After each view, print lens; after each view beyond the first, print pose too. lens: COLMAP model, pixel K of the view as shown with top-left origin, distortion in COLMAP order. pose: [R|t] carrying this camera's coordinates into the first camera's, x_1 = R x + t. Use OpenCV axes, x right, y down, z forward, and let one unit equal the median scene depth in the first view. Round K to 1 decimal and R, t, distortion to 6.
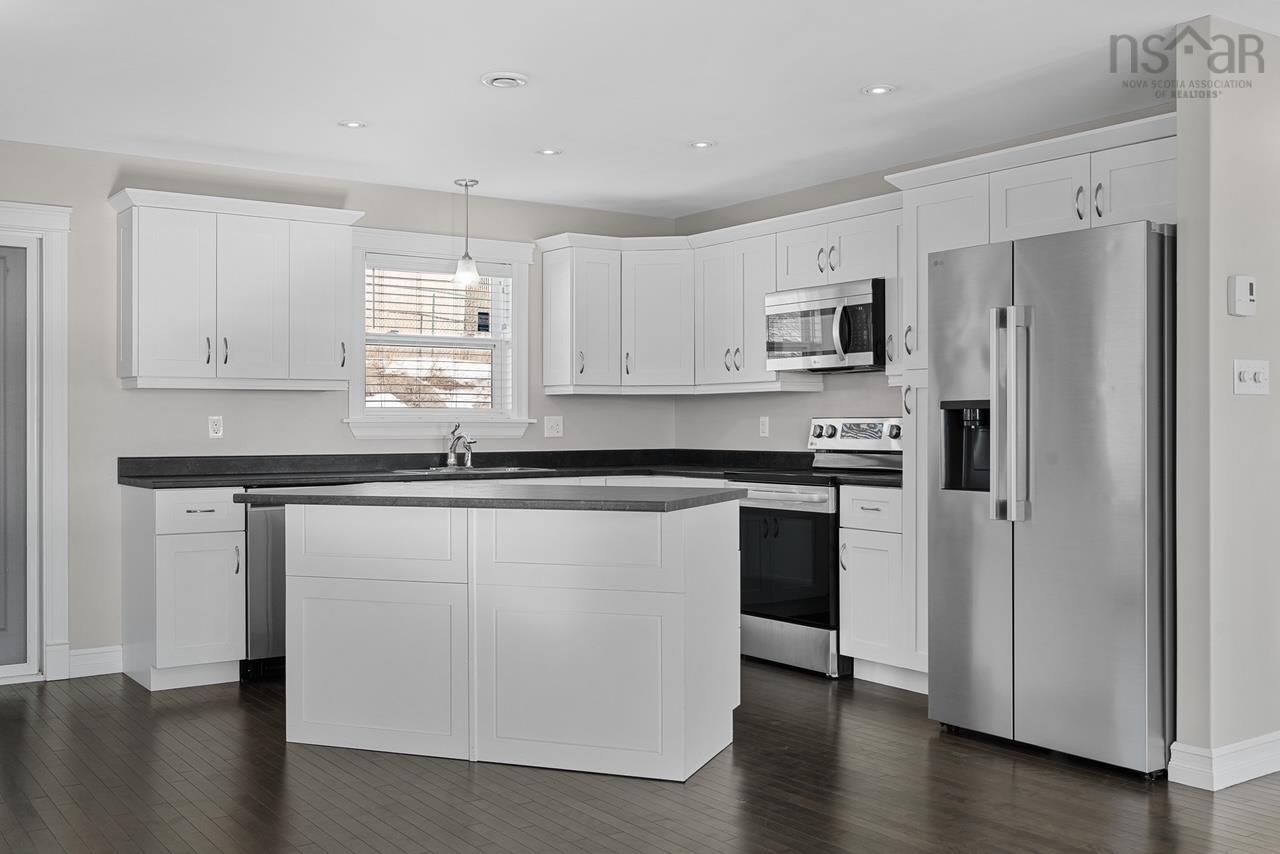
lens RADIAL K [[1256.0, 0, 638.4], [0, 1256.0, 439.9], [0, 0, 1]] dist [-0.018695, 0.000000]
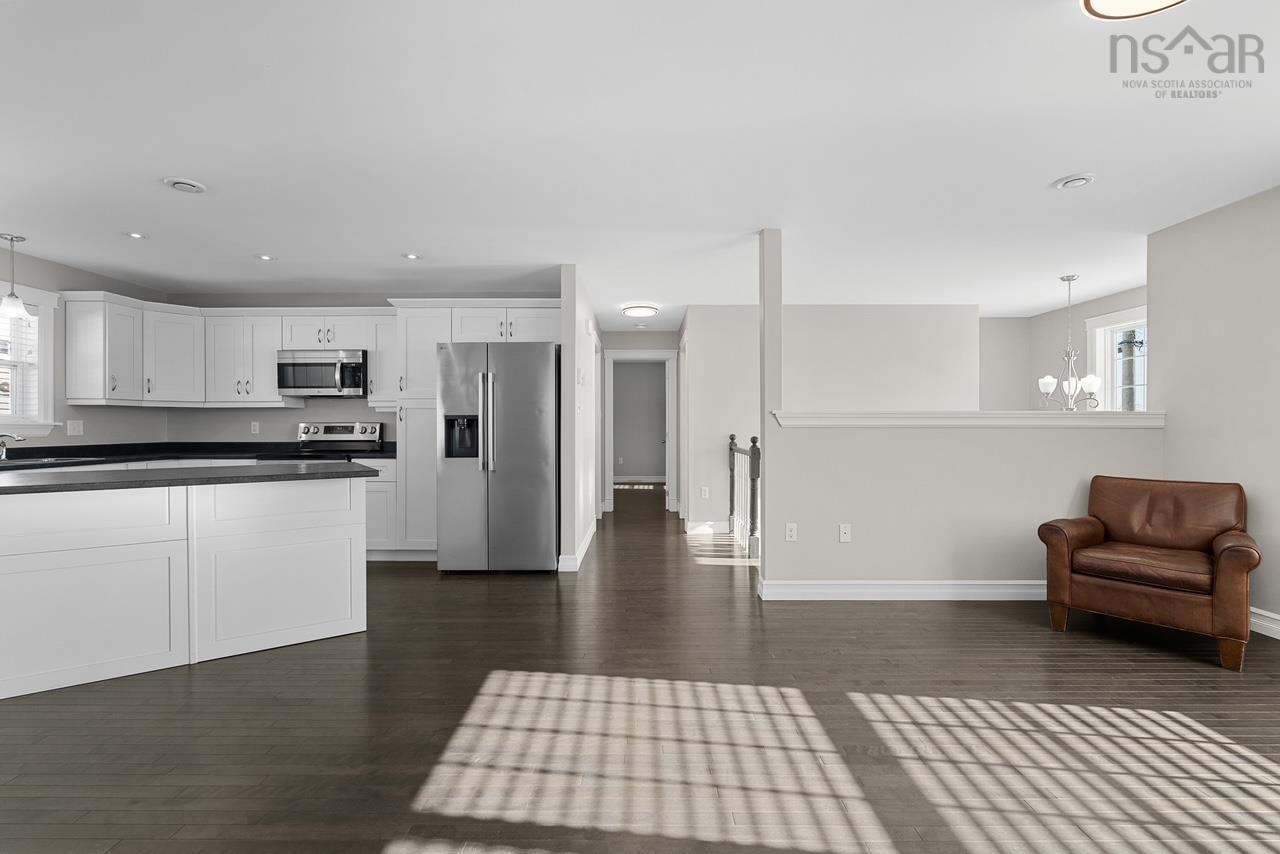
lens RADIAL K [[558.9, 0, 639.6], [0, 558.9, 428.8], [0, 0, 1]] dist [-0.004196, 0.000264]
pose [[0.573449, -0.002401, 0.819238, -0.235327], [0.010141, 0.999940, -0.004168, -0.000810], [-0.819179, 0.010698, 0.573439, 0.150140]]
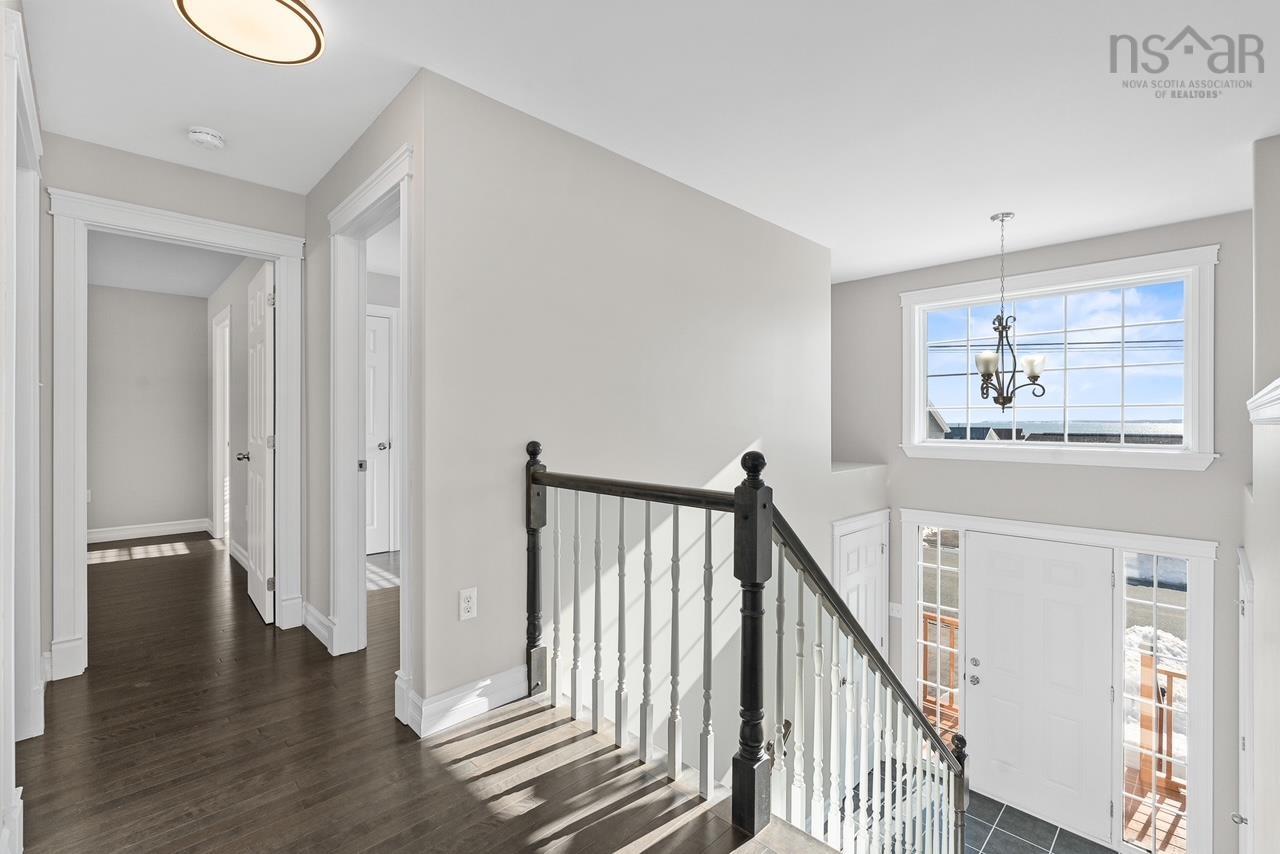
lens RADIAL K [[558.9, 0, 640.6], [0, 558.9, 423.3], [0, 0, 1]] dist [-0.004196, 0.000264]
pose [[-0.167510, -0.002023, 0.985868, 0.220604], [0.012394, 0.999915, 0.004158, -0.006341], [-0.985792, 0.012915, -0.167471, 0.533813]]
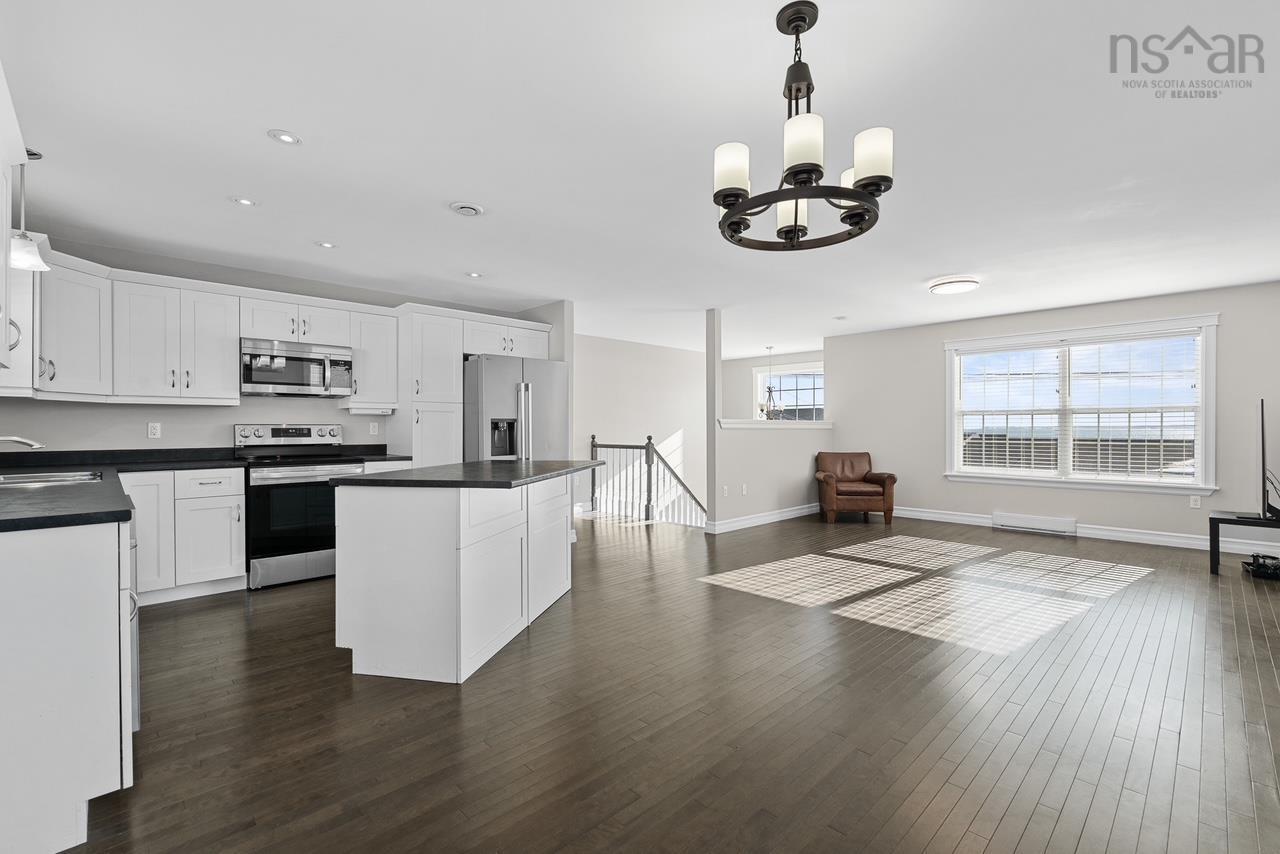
lens RADIAL K [[558.9, 0, 636.9], [0, 558.9, 433.2], [0, 0, 1]] dist [-0.004196, 0.000264]
pose [[-0.160956, -0.005563, 0.986946, -0.592560], [0.014279, 0.999866, 0.007965, -0.005617], [-0.986858, 0.015375, -0.160855, 0.640399]]
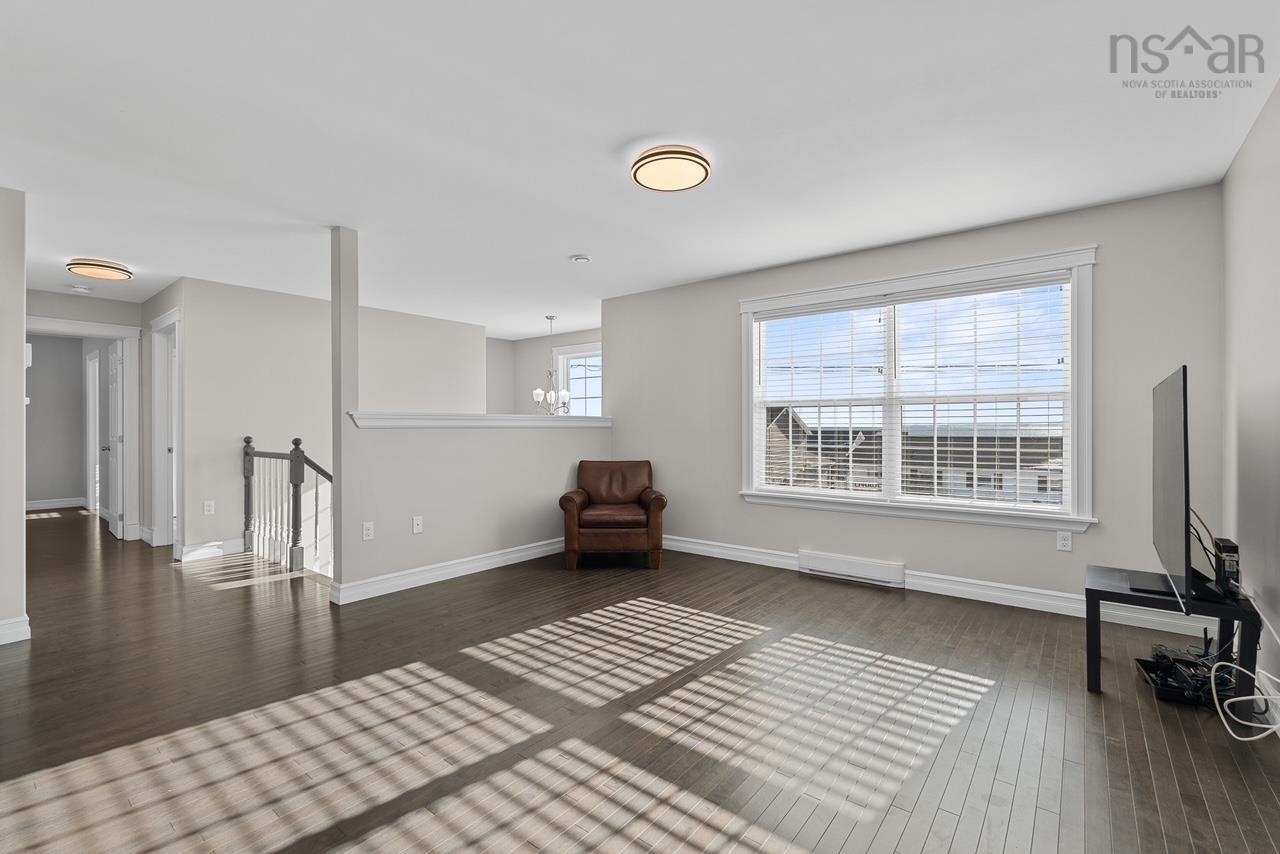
lens RADIAL K [[558.9, 0, 637.6], [0, 558.9, 427.7], [0, 0, 1]] dist [-0.004196, 0.000264]
pose [[-0.286362, -0.000149, 0.958121, -0.313664], [0.015339, 0.999871, 0.004740, -0.001735], [-0.957999, 0.016054, -0.286323, 0.245127]]
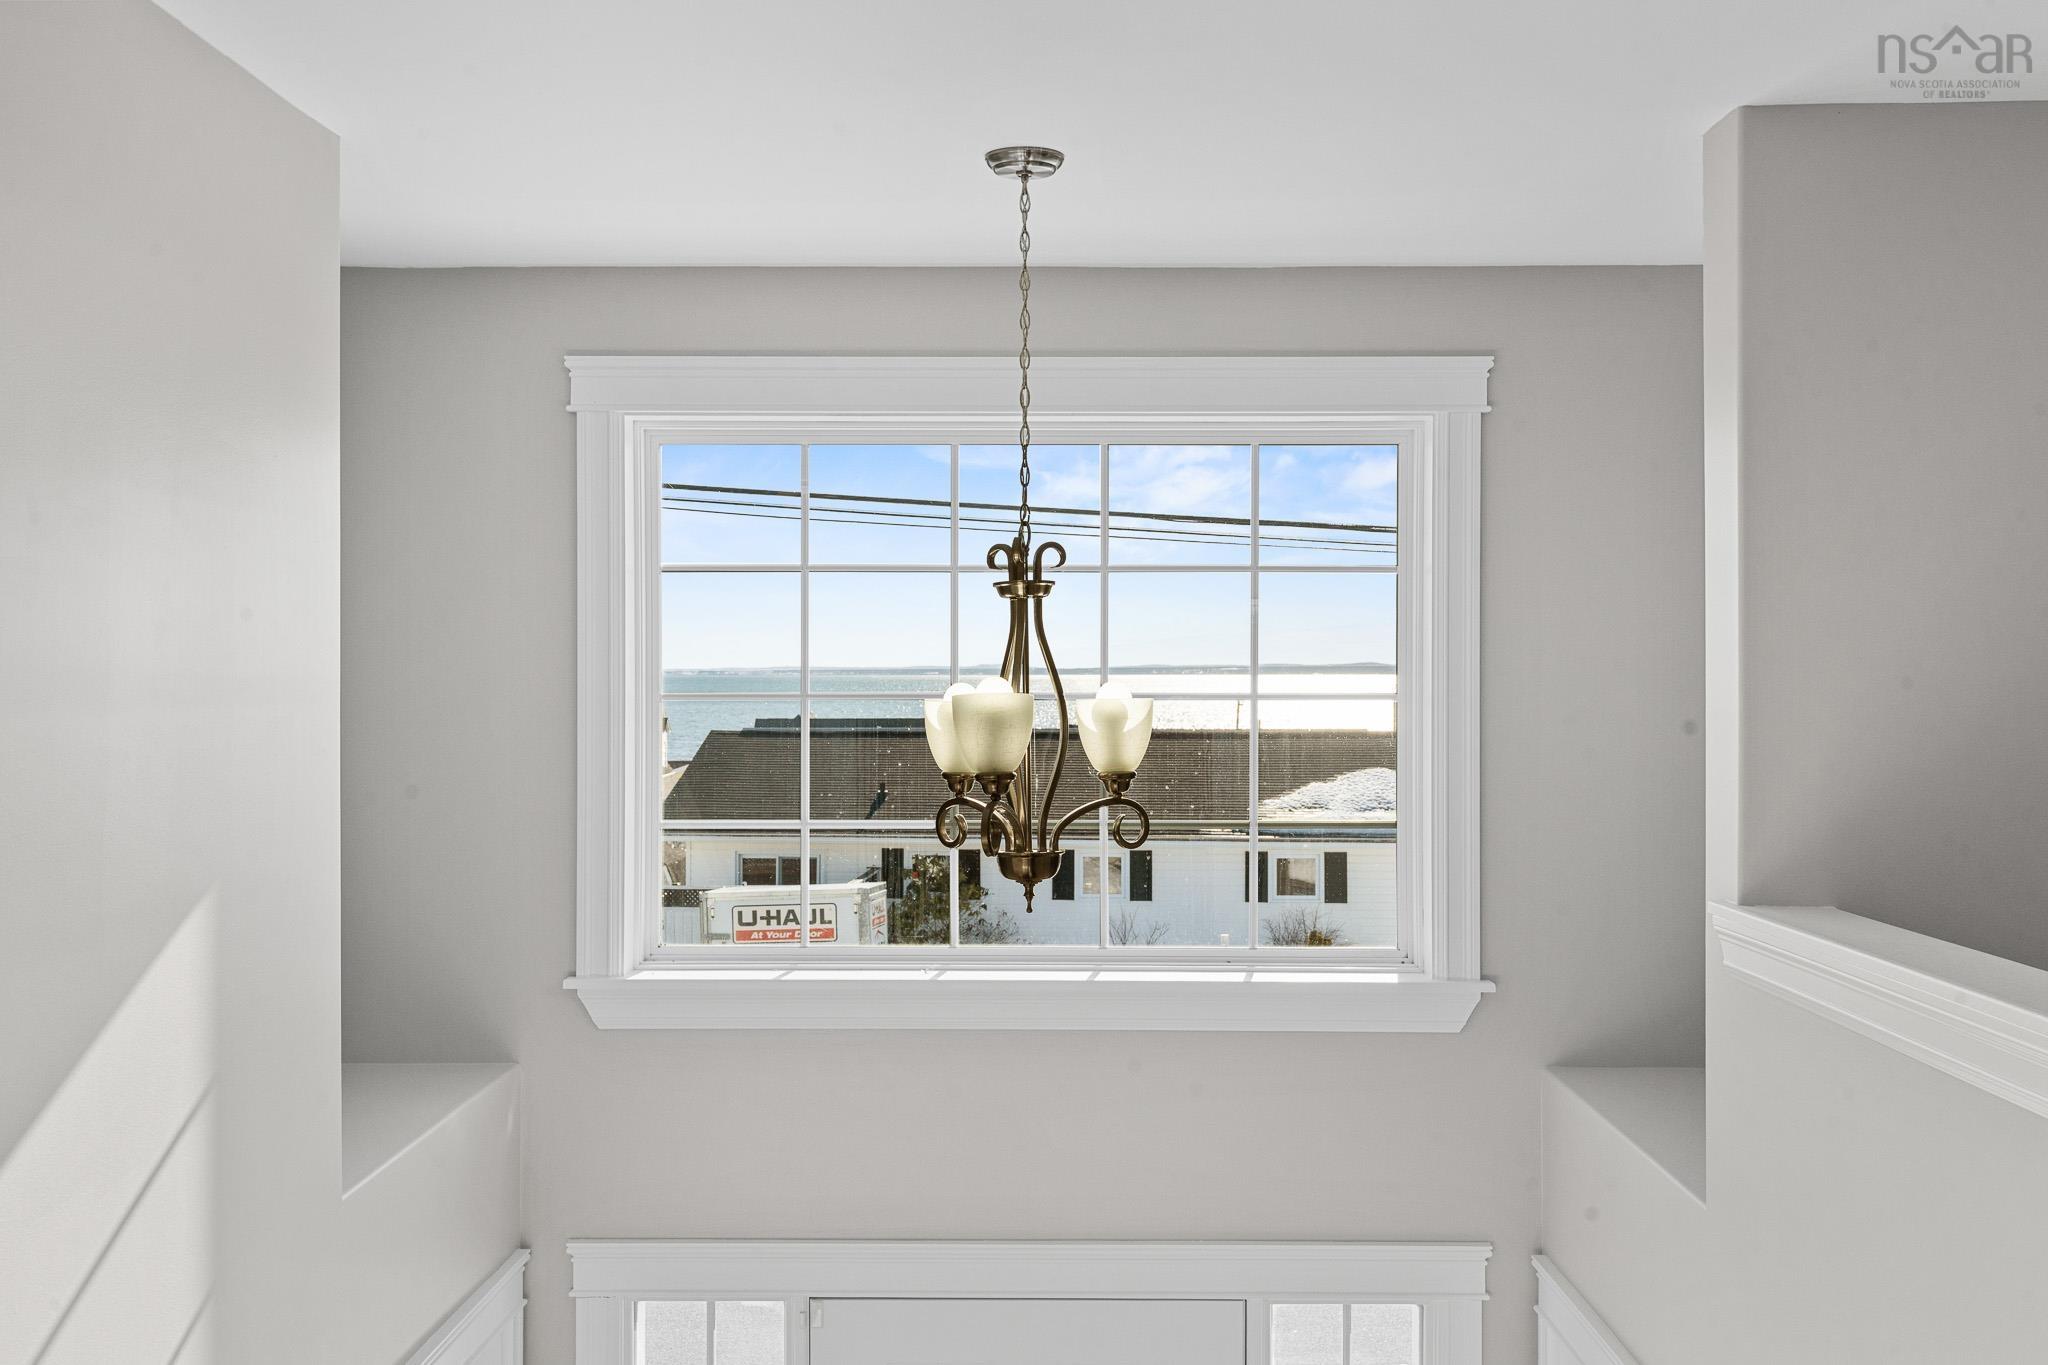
lens RADIAL K [[2009.5, 0, 1013.9], [0, 2009.5, 668.2], [0, 0, 1]] dist [-0.018695, 0.000000]
pose [[-0.810291, 0.004517, 0.586010, 0.397571], [0.011985, 0.999889, 0.008865, -0.074880], [-0.585905, 0.014206, -0.810255, 0.509073]]
